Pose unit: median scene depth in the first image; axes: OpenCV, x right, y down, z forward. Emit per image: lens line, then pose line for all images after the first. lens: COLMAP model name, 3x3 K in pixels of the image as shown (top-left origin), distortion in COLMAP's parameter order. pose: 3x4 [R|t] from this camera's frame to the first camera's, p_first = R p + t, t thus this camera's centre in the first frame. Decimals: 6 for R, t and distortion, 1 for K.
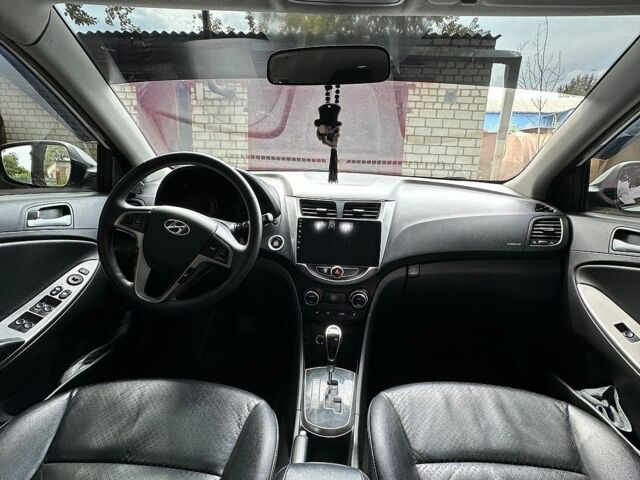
lens RADIAL K [[337.4, 0, 320.0], [0, 337.4, 240.0], [0, 0, 1]] dist [-0.001718, -0.000367]
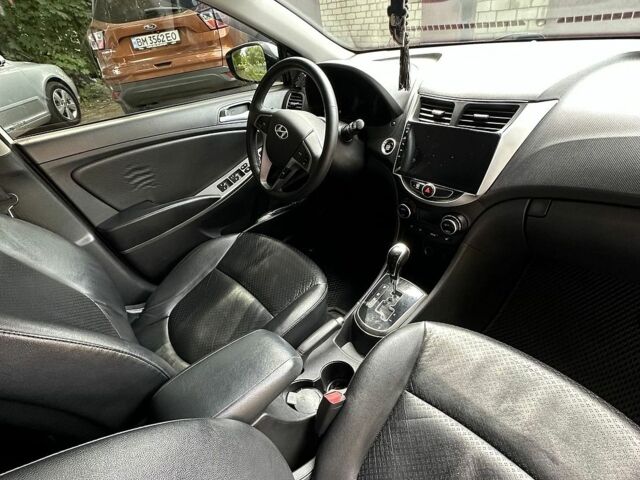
lens RADIAL K [[337.4, 0, 320.0], [0, 337.4, 240.0], [0, 0, 1]] dist [-0.001718, -0.000367]
pose [[0.704331, 0.293632, -0.646296, 0.485430], [-0.014386, 0.916157, 0.400561, -0.145595], [0.709726, -0.272829, 0.649502, 0.184643]]
